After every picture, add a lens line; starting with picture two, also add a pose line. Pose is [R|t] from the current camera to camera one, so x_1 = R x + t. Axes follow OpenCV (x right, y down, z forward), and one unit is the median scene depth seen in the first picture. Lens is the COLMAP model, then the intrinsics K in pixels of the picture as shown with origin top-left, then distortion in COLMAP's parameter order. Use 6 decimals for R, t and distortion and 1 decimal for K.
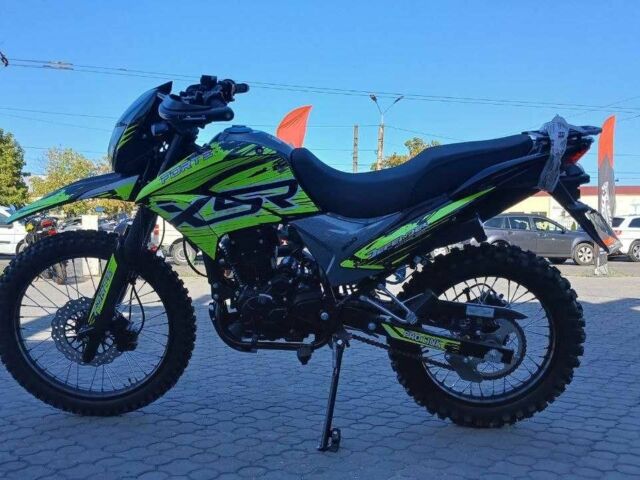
lens RADIAL K [[682.8, 0, 319.2], [0, 682.8, 238.7], [0, 0, 1]] dist [0.048699, 0.000000]
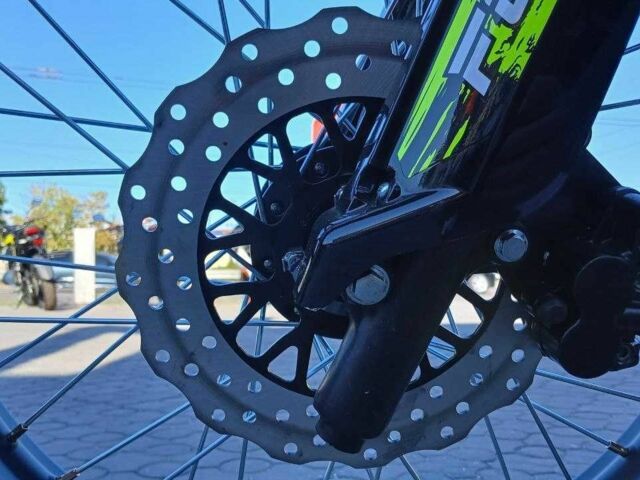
lens RADIAL K [[682.8, 0, 320.5], [0, 682.8, 238.0], [0, 0, 1]] dist [0.048699, 0.000000]
pose [[0.999659, -0.008726, 0.024606, -0.294261], [0.010244, 0.998009, -0.062231, 0.120710], [-0.024014, 0.062461, 0.997758, 0.714694]]
